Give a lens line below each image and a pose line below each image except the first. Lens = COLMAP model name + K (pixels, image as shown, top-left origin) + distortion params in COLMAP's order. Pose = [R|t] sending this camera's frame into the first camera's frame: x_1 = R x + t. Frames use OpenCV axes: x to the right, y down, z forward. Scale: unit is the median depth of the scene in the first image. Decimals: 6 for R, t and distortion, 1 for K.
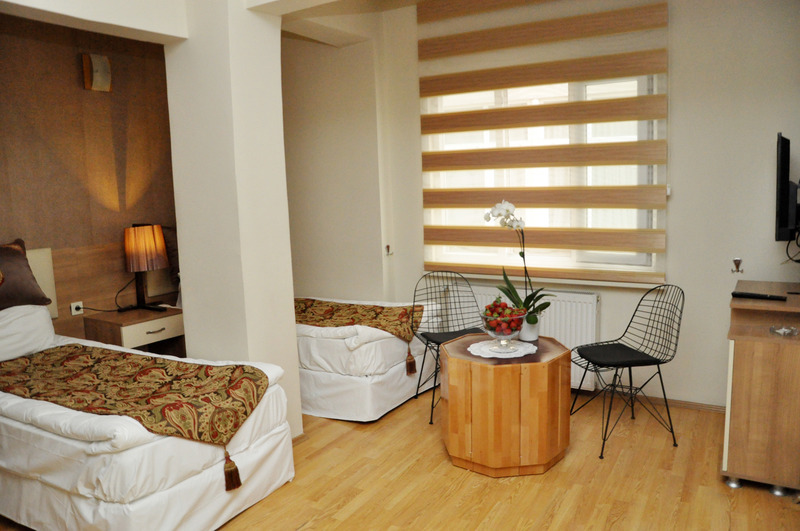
lens RADIAL K [[624.3, 0, 398.2], [0, 624.3, 265.4], [0, 0, 1]] dist [-0.160639, 0.127025]
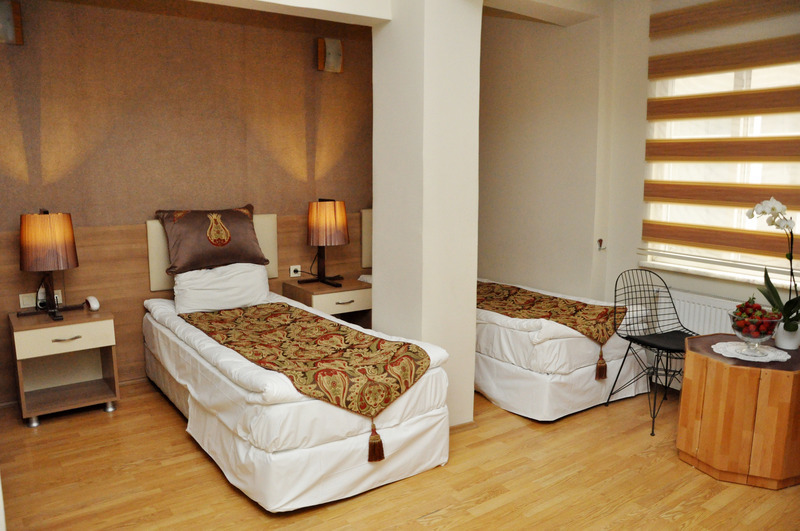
lens RADIAL K [[624.3, 0, 398.2], [0, 624.3, 265.4], [0, 0, 1]] dist [-0.160639, 0.127025]
pose [[0.909693, 0.102348, -0.402473, 0.122816], [-0.092310, 0.994744, 0.044315, -0.008571], [0.404893, -0.003161, 0.914359, 0.055188]]
